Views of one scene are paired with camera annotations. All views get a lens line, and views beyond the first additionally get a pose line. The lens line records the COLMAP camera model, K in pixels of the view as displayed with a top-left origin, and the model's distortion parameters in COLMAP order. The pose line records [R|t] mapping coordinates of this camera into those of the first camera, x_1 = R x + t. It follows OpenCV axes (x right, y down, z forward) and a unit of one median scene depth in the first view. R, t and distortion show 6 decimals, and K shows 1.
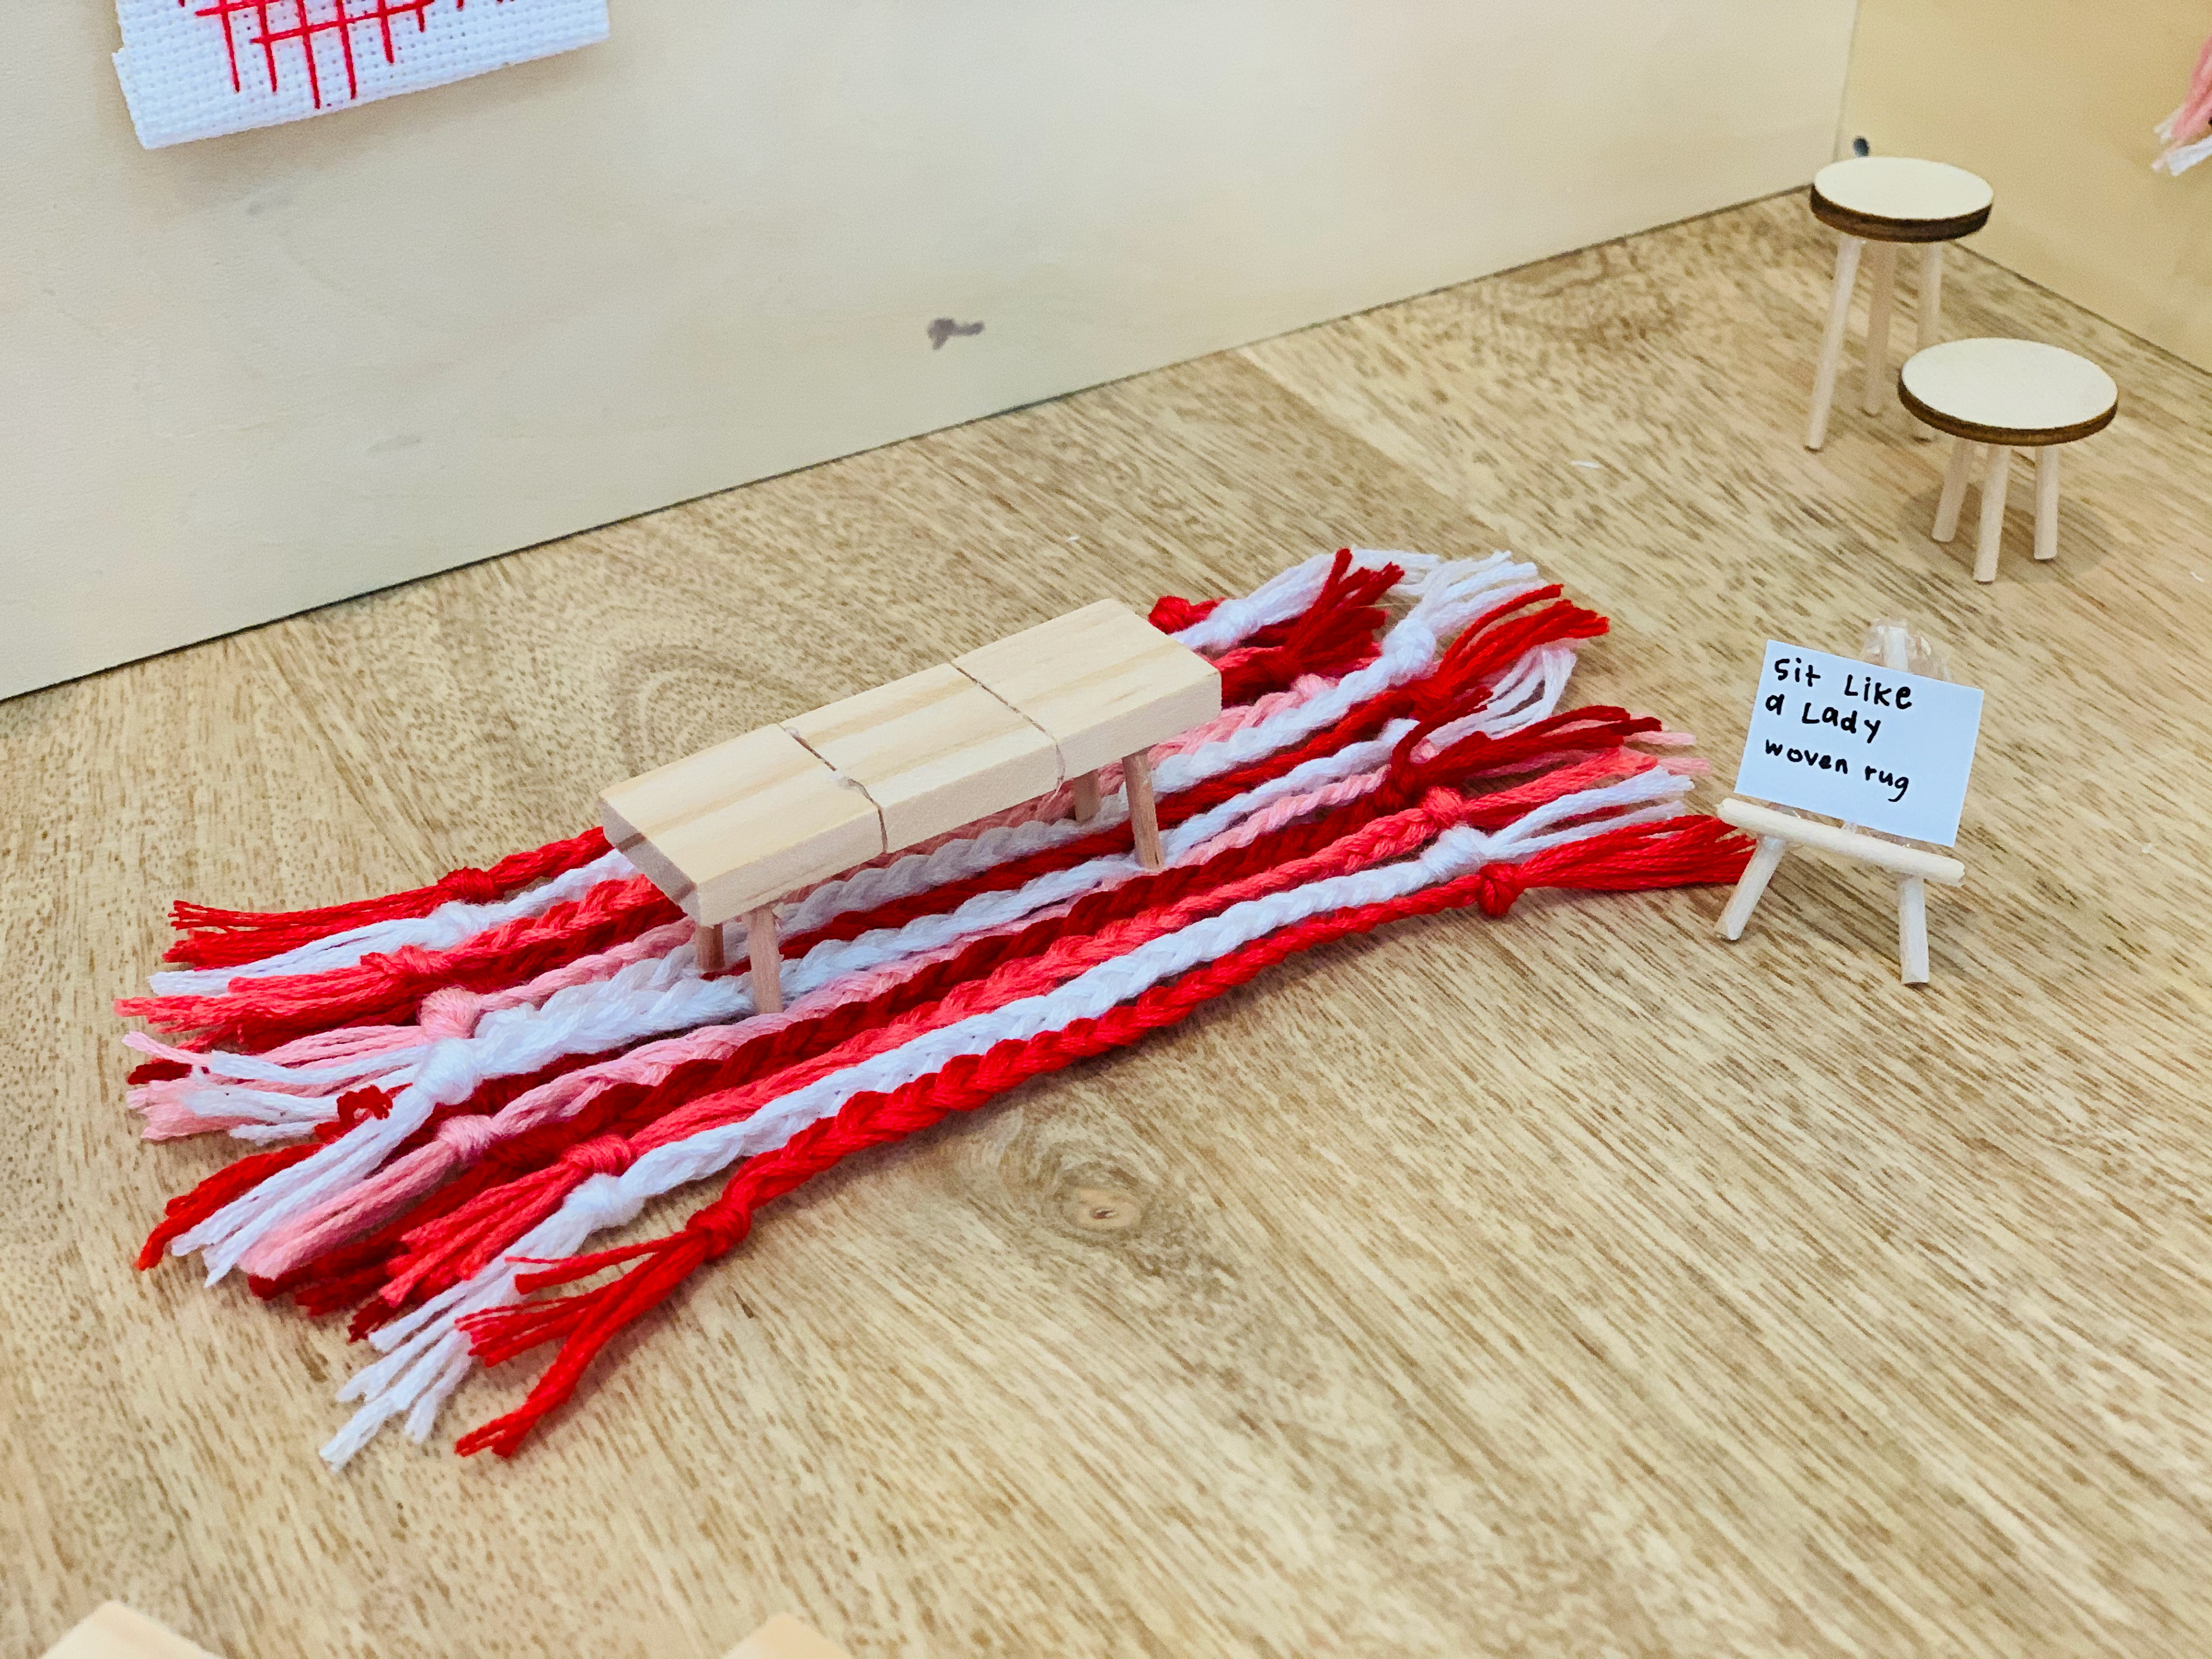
lens RADIAL K [[3358.3, 0, 1096.7], [0, 3358.3, 829.6], [0, 0, 1]] dist [0.028565, -0.252354]
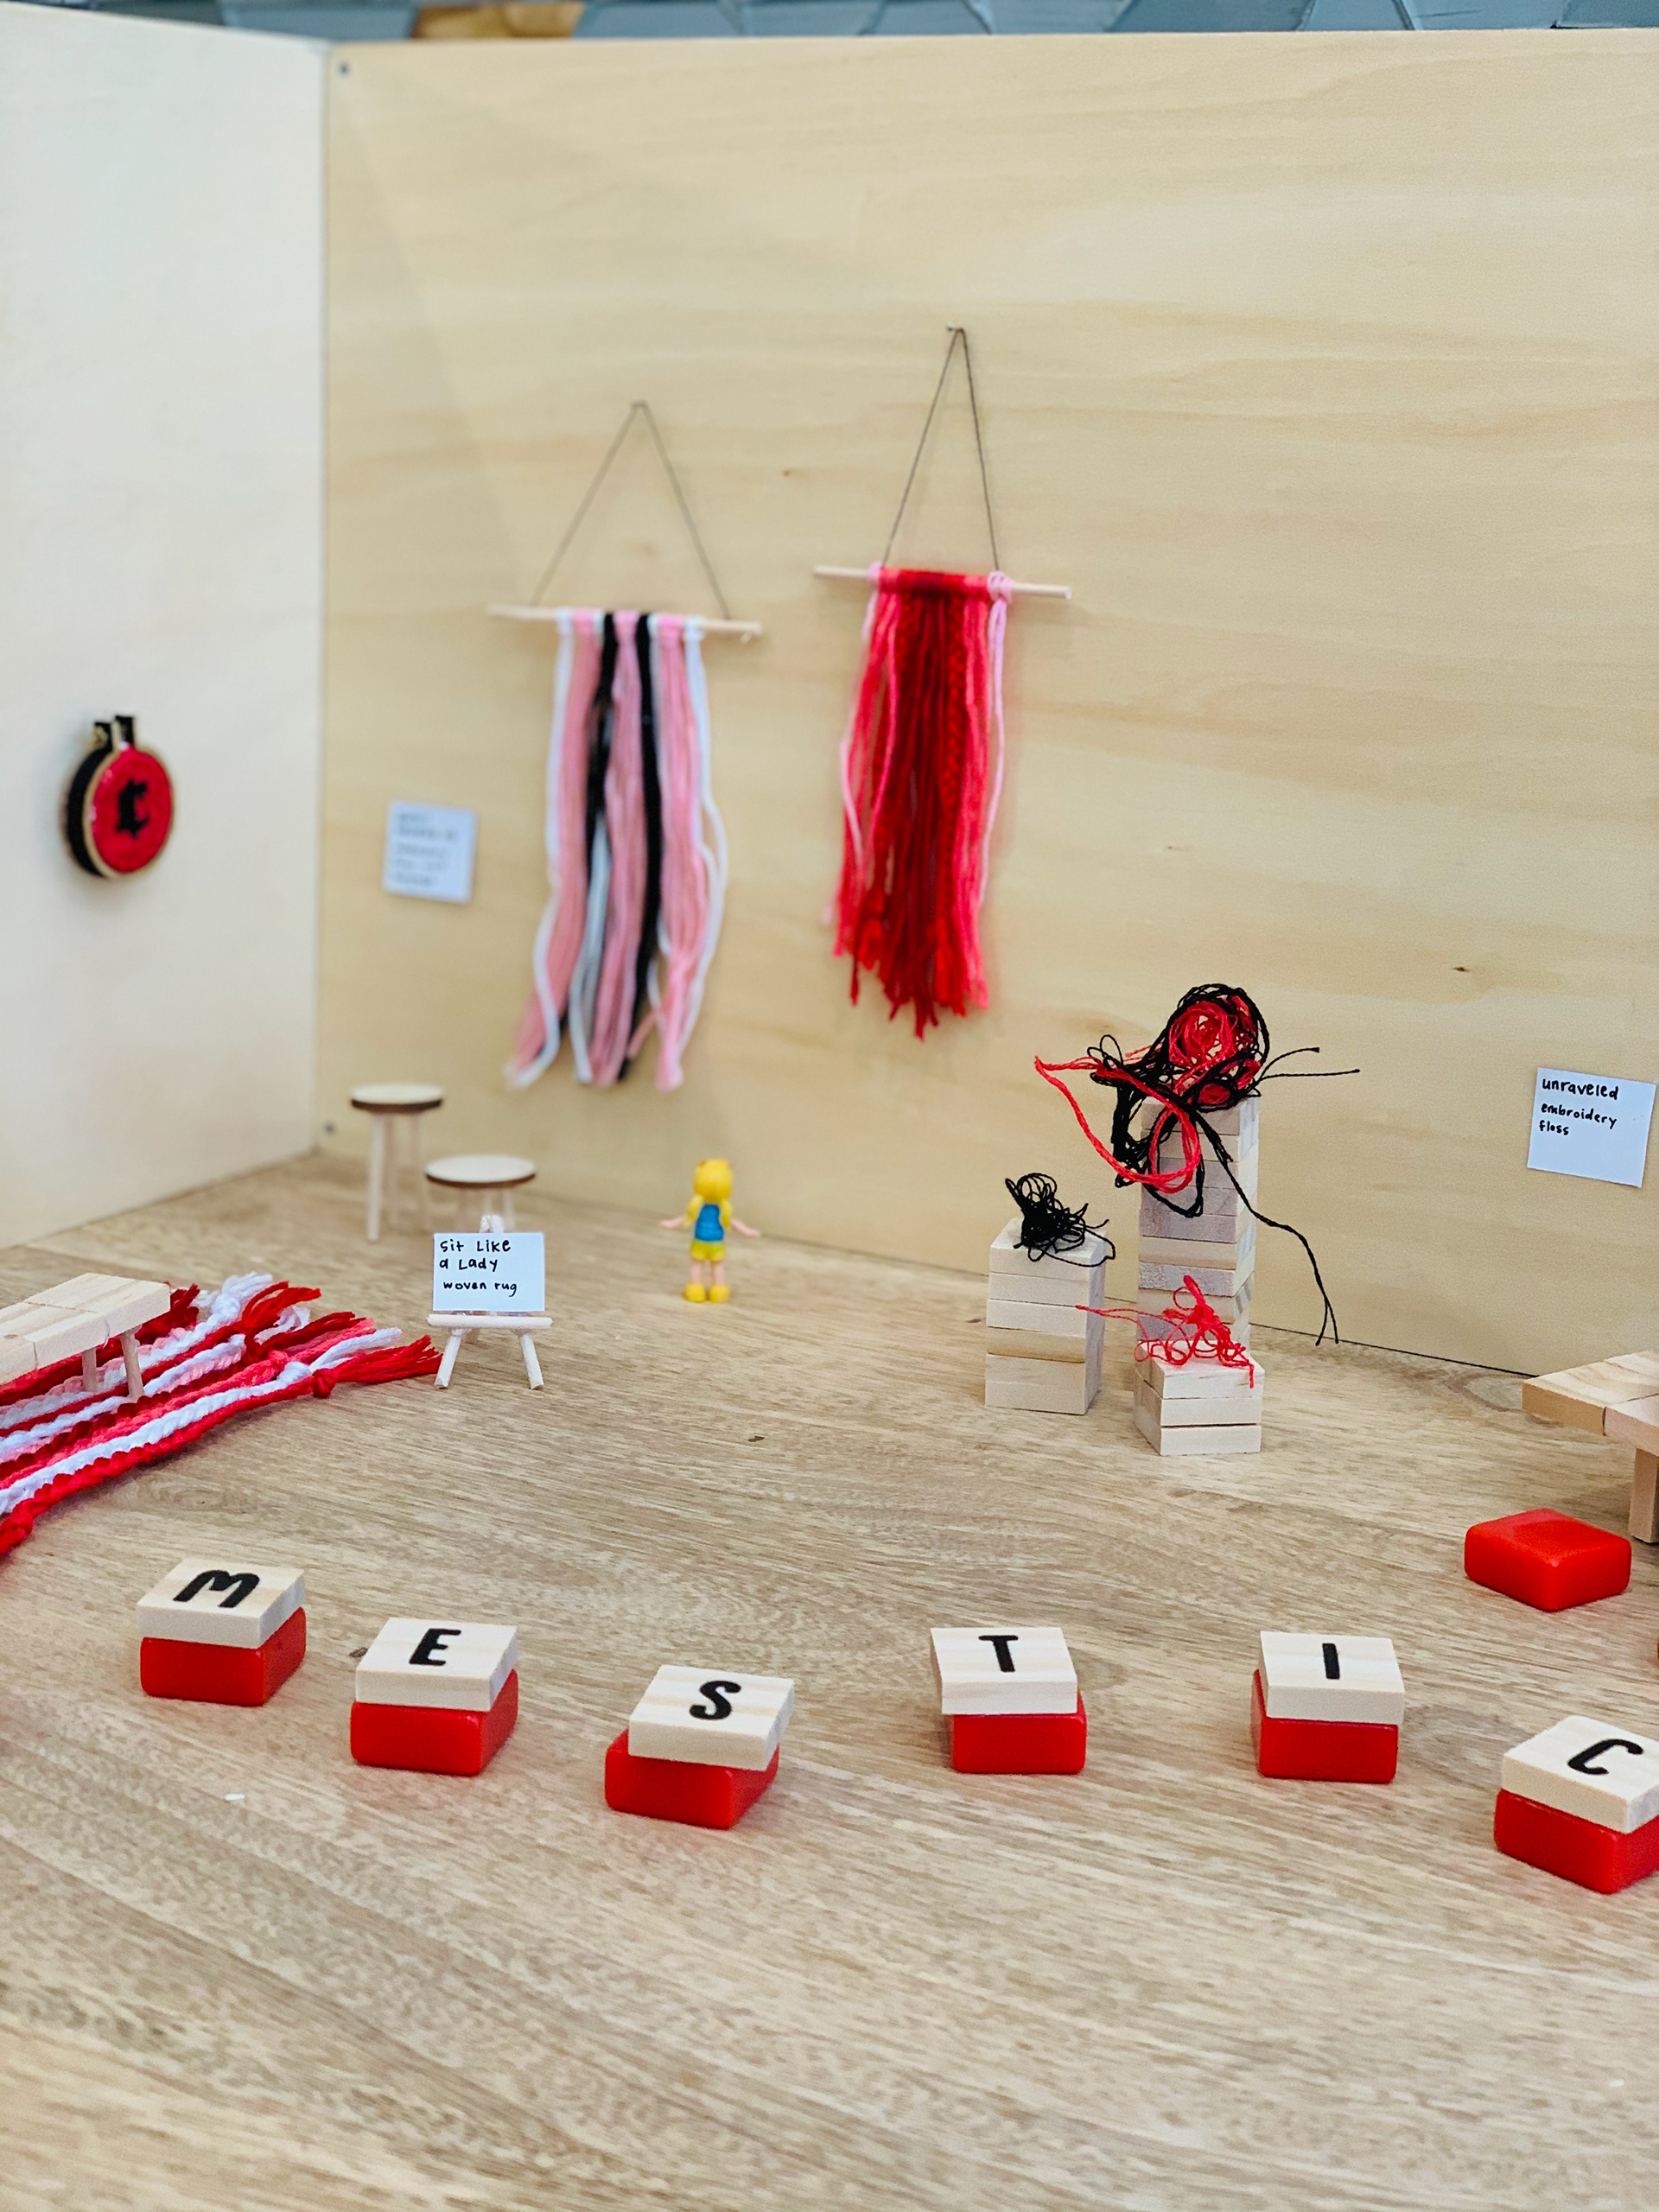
lens RADIAL K [[3302.5, 0, 819.7], [0, 3302.5, 1116.3], [0, 0, 1]] dist [0.074954, -0.125638]
pose [[0.873070, -0.081246, 0.480779, -0.547872], [0.244686, 0.925882, -0.287875, 0.506559], [-0.421756, 0.368975, 0.828239, -0.771374]]
